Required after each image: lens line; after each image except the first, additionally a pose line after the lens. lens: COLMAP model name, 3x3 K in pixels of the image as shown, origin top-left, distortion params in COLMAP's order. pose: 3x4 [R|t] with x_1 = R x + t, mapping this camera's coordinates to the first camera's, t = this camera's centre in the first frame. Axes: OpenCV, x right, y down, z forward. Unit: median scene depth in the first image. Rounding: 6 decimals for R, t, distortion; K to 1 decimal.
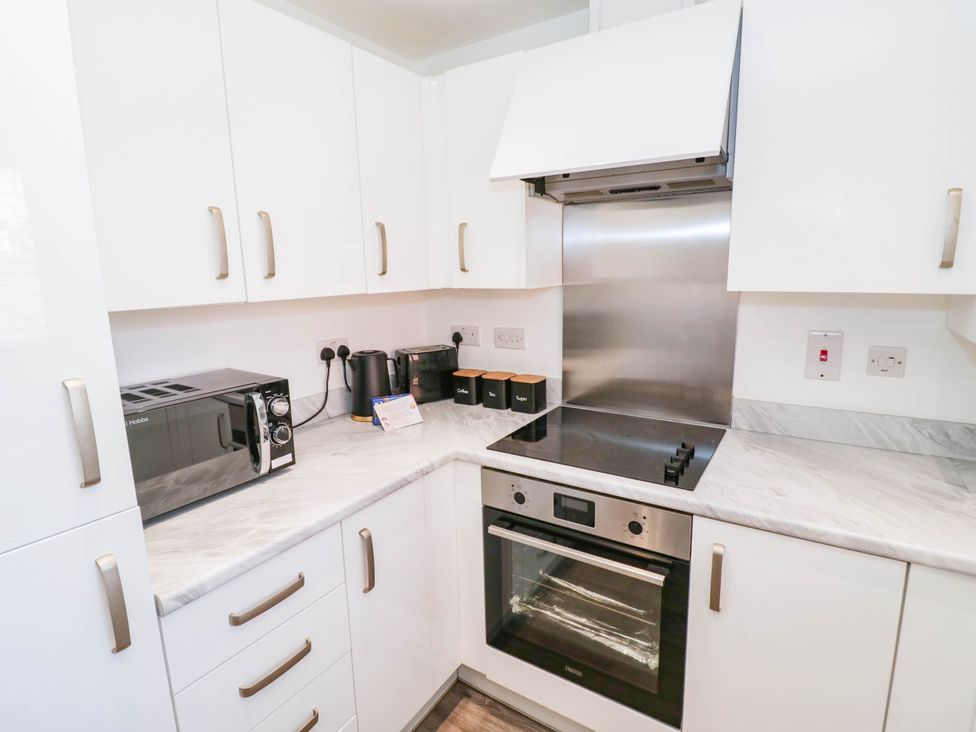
lens RADIAL K [[514.4, 0, 481.2], [0, 514.4, 360.1], [0, 0, 1]] dist [-0.002118, -0.008795]
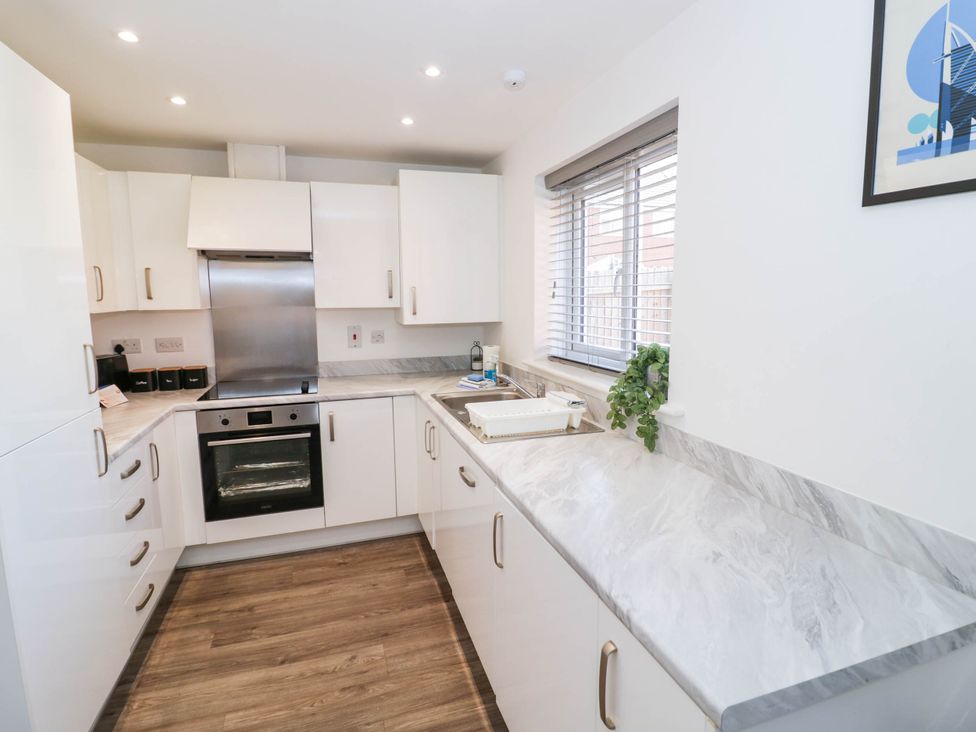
lens RADIAL K [[514.4, 0, 492.1], [0, 514.4, 356.8], [0, 0, 1]] dist [-0.002118, -0.008795]
pose [[0.628412, -0.078690, 0.773890, -0.691011], [0.132800, 0.991118, -0.007058, 0.170691], [-0.766461, 0.107208, 0.633280, -0.861924]]
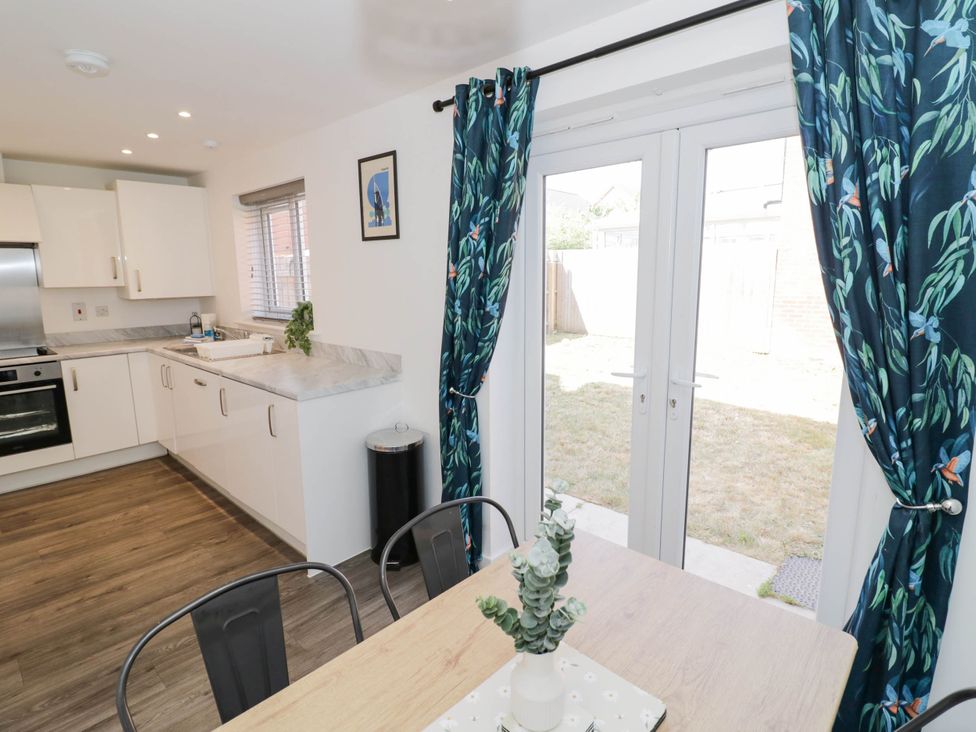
lens RADIAL K [[514.4, 0, 490.2], [0, 514.4, 357.1], [0, 0, 1]] dist [-0.002118, -0.008795]
pose [[0.168713, -0.140302, 0.975629, -1.617376], [0.182417, 0.977163, 0.108977, 0.322156], [-0.968638, 0.159585, 0.190453, -1.557944]]
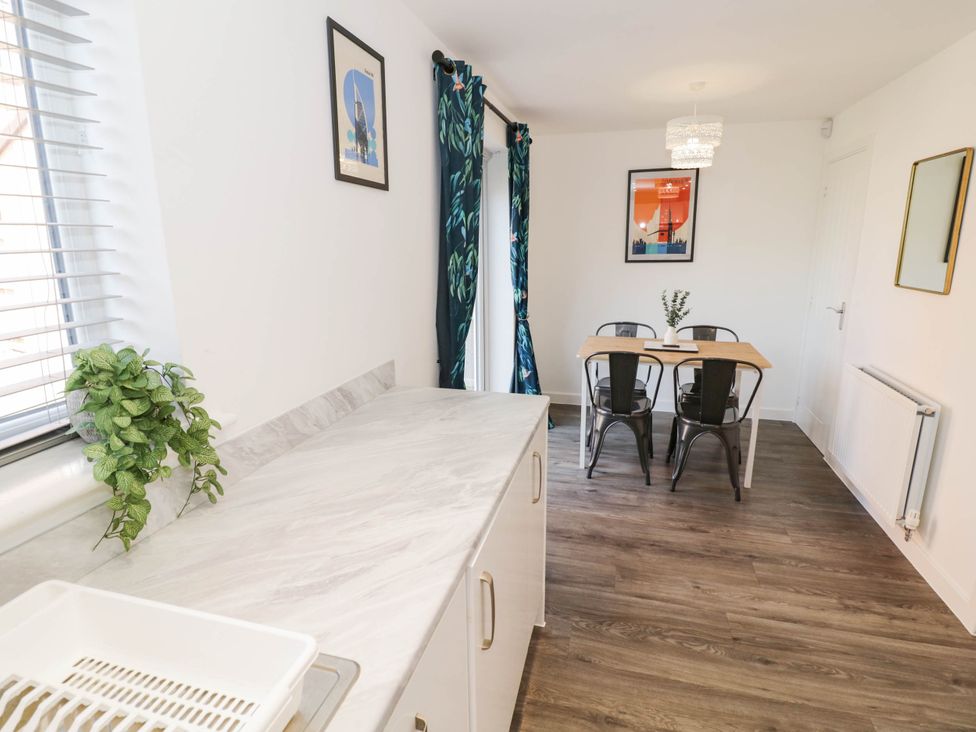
lens RADIAL K [[514.4, 0, 498.1], [0, 514.4, 348.5], [0, 0, 1]] dist [-0.002118, -0.008795]
pose [[-0.948576, 0.089271, -0.303701, 0.195627], [-0.033607, 0.925587, 0.377039, -0.047768], [0.314760, 0.367857, -0.874990, 0.234184]]
